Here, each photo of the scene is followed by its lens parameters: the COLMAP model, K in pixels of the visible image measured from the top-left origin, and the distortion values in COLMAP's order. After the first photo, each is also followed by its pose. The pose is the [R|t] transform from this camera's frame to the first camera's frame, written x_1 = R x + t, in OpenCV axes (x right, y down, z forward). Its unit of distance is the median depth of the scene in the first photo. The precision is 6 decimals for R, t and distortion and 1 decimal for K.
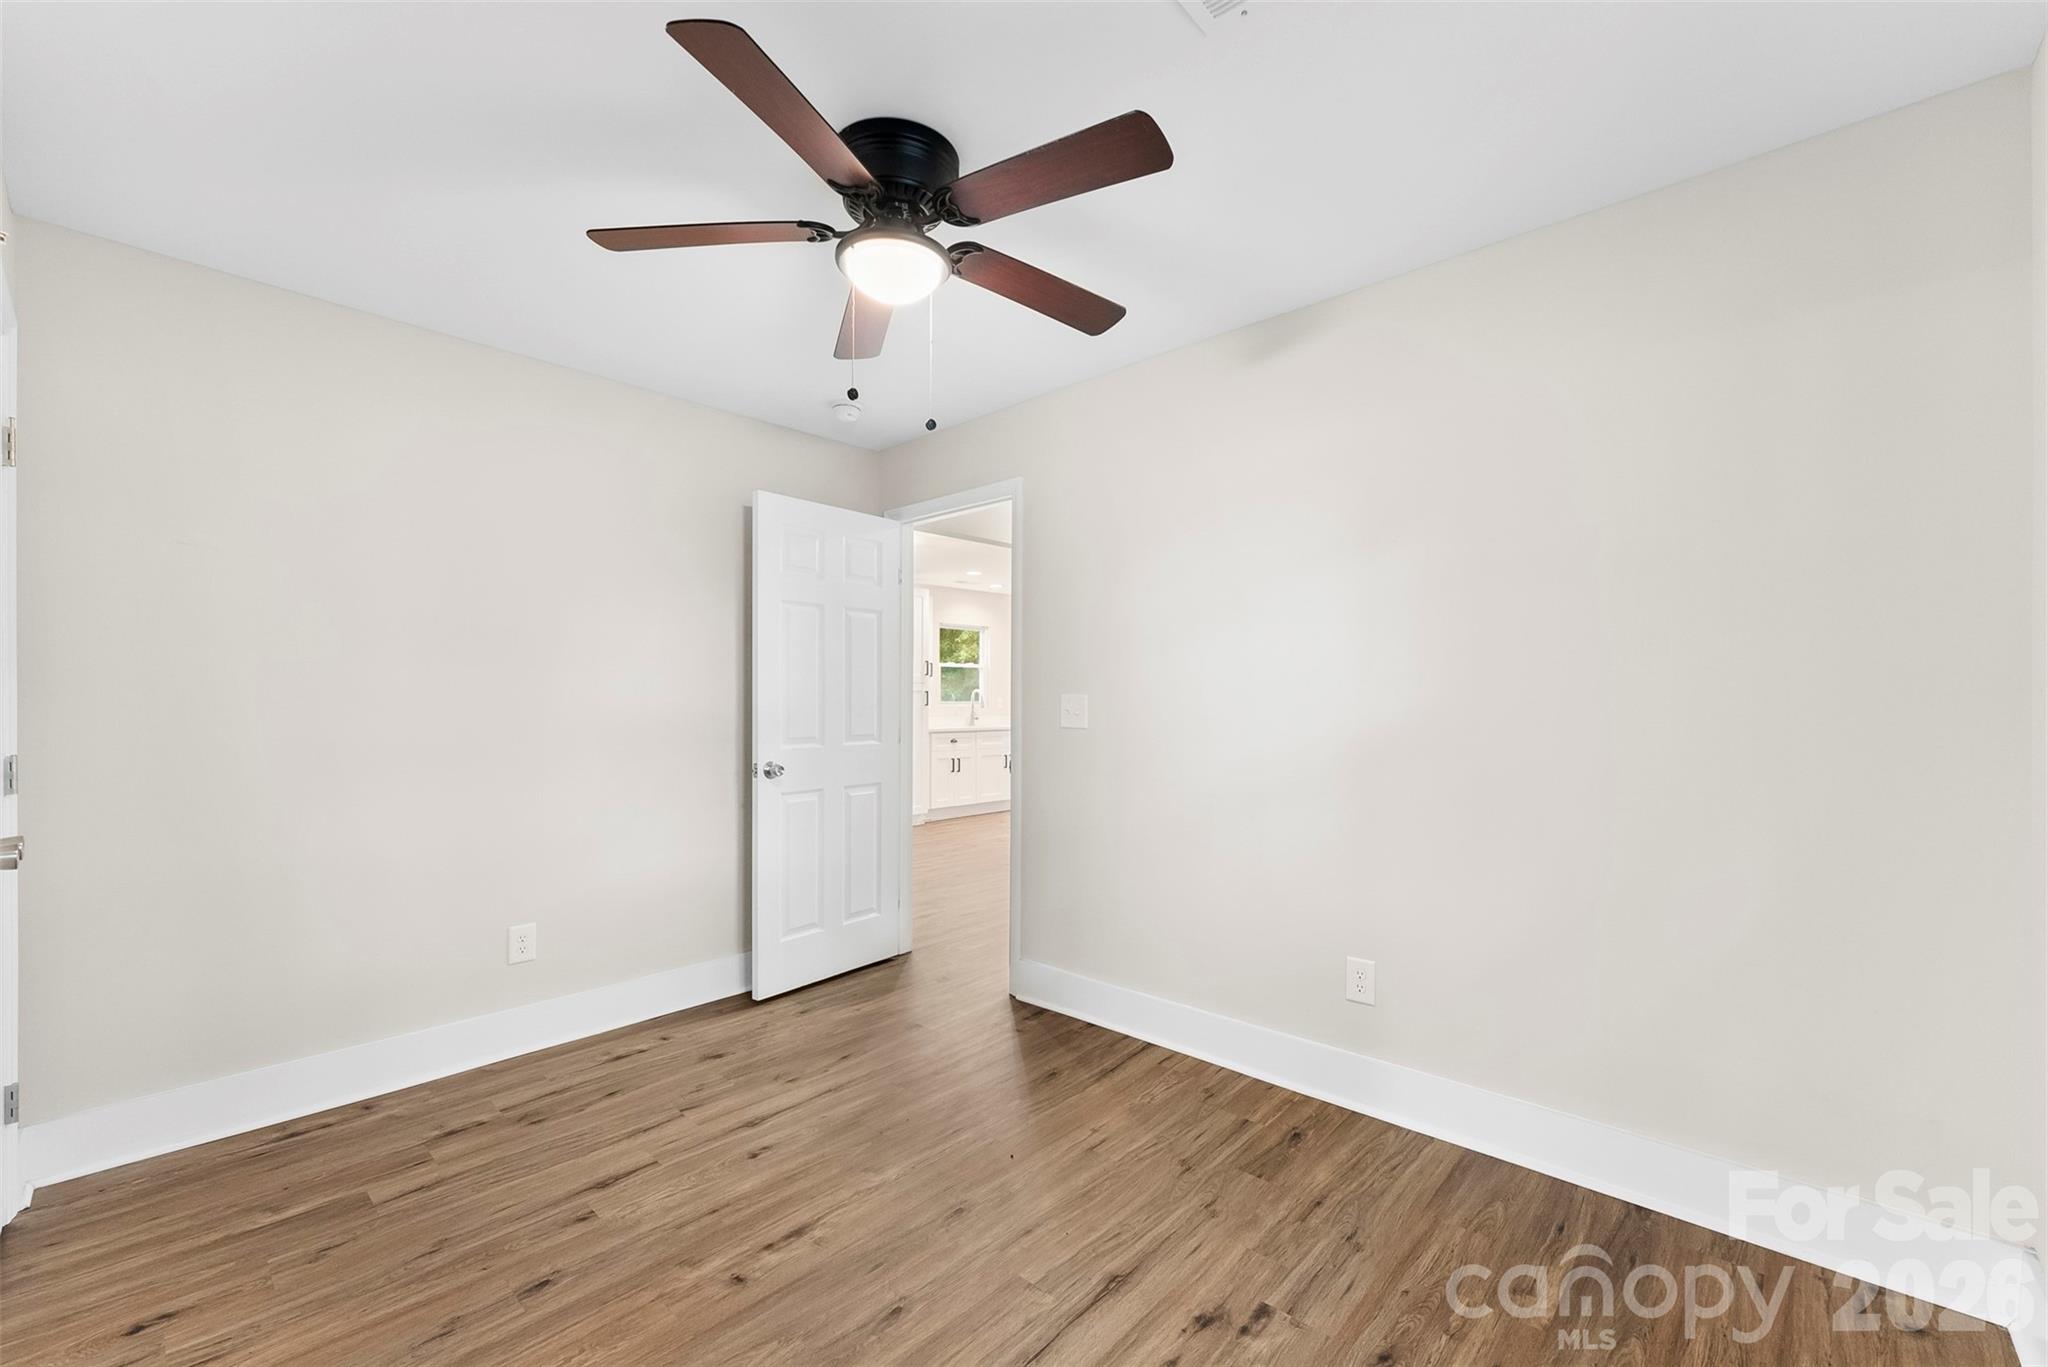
lens RADIAL K [[837.0, 0, 1005.6], [0, 837.0, 692.1], [0, 0, 1]] dist [0.003362, -0.000389]
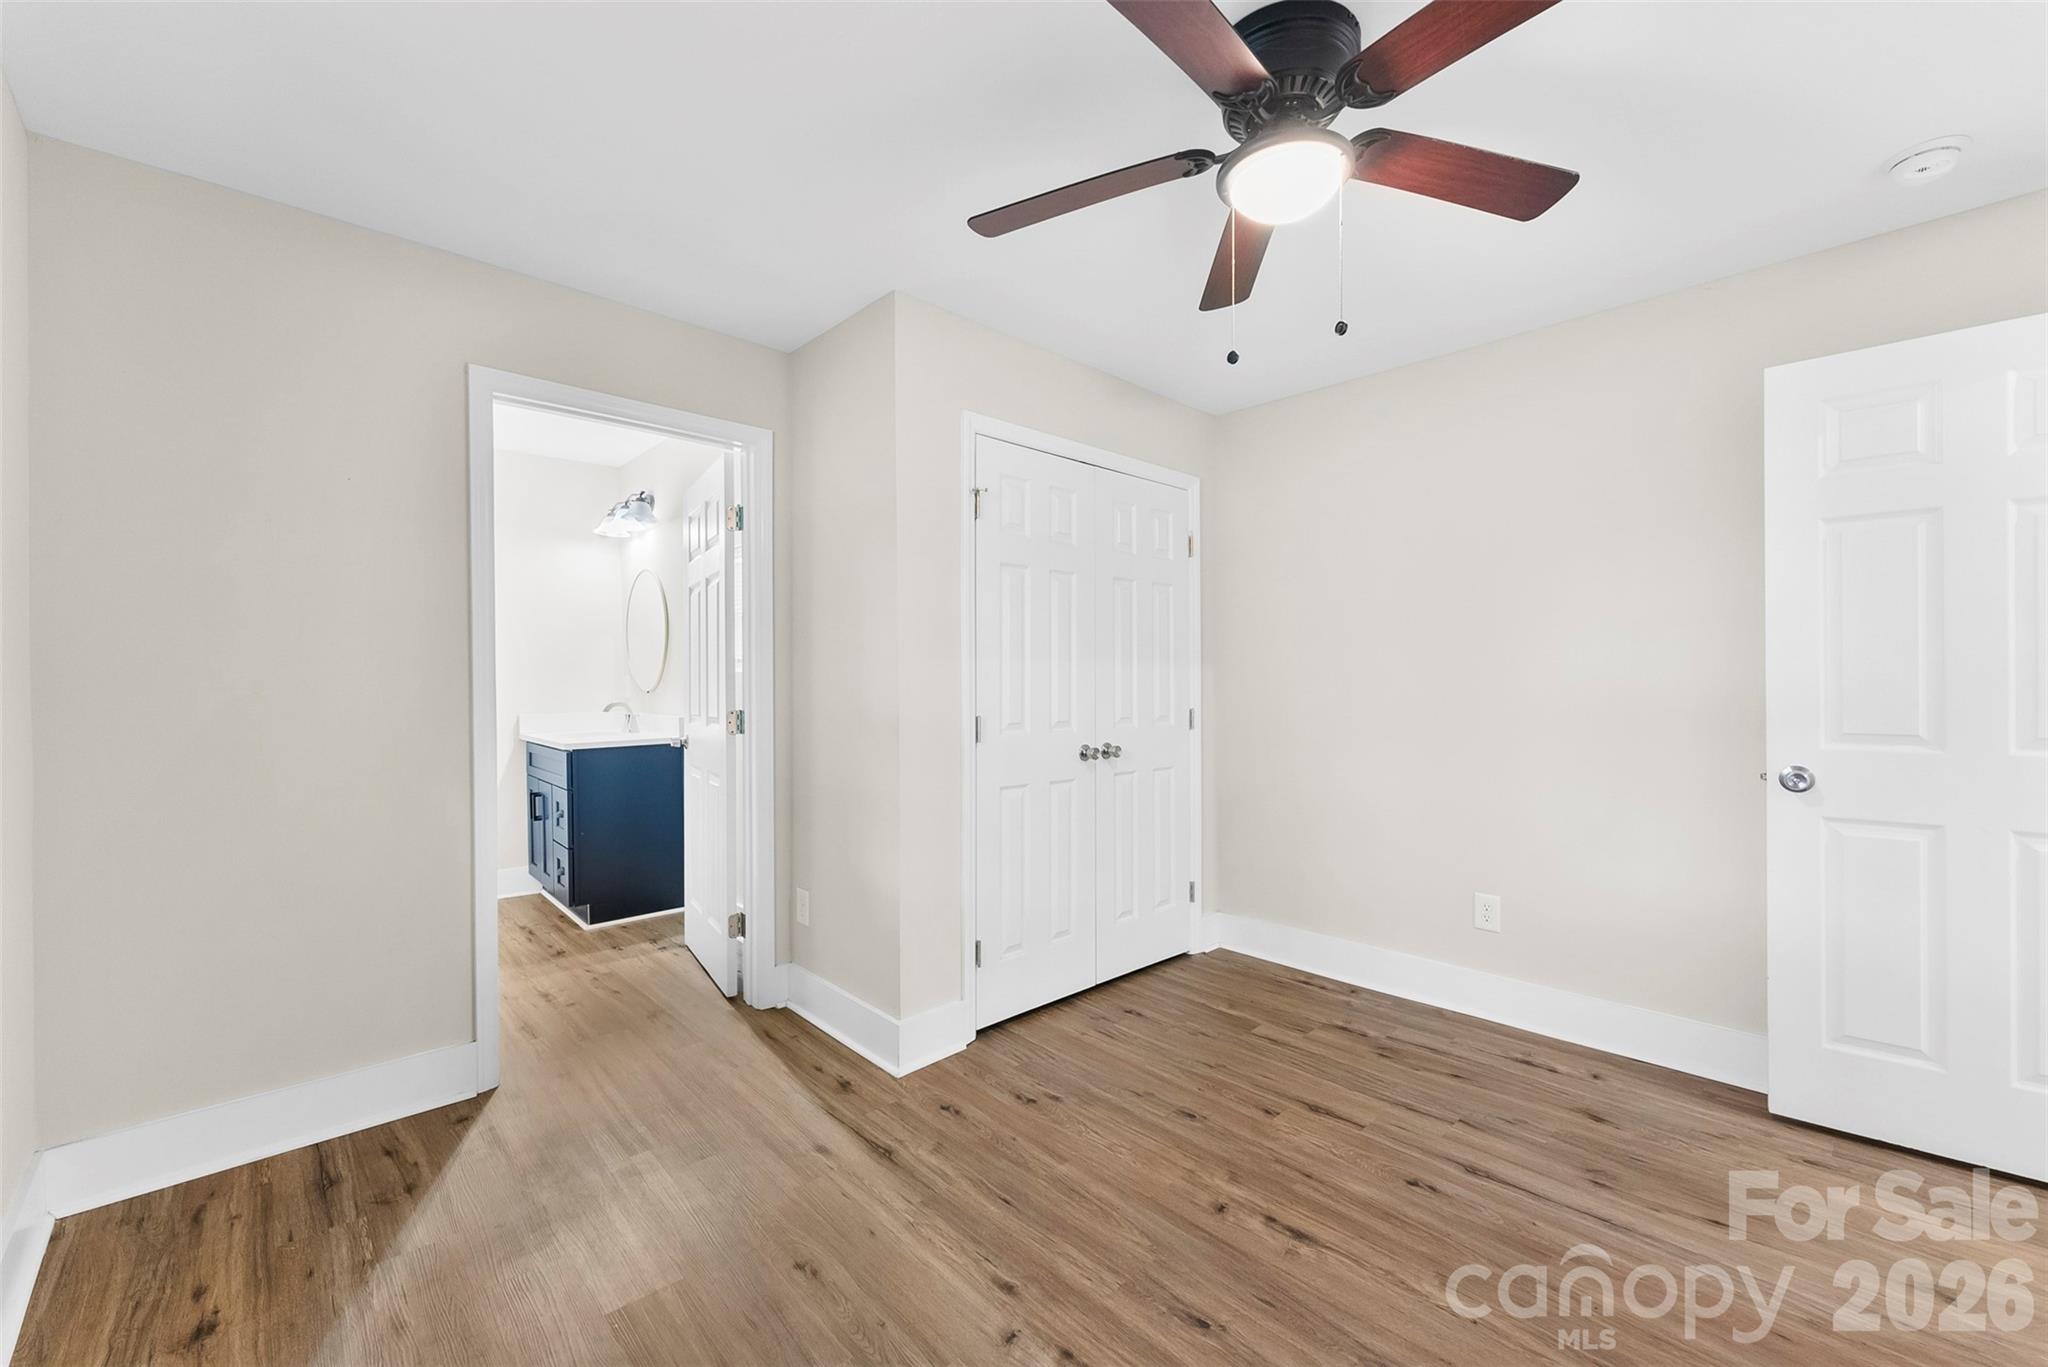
lens RADIAL K [[837.0, 0, 1054.4], [0, 837.0, 668.8], [0, 0, 1]] dist [0.003362, -0.000389]
pose [[-0.042414, -0.016933, -0.998957, 0.686275], [0.014646, 0.999738, -0.017568, 0.014780], [0.998993, -0.015375, -0.042154, 0.732465]]
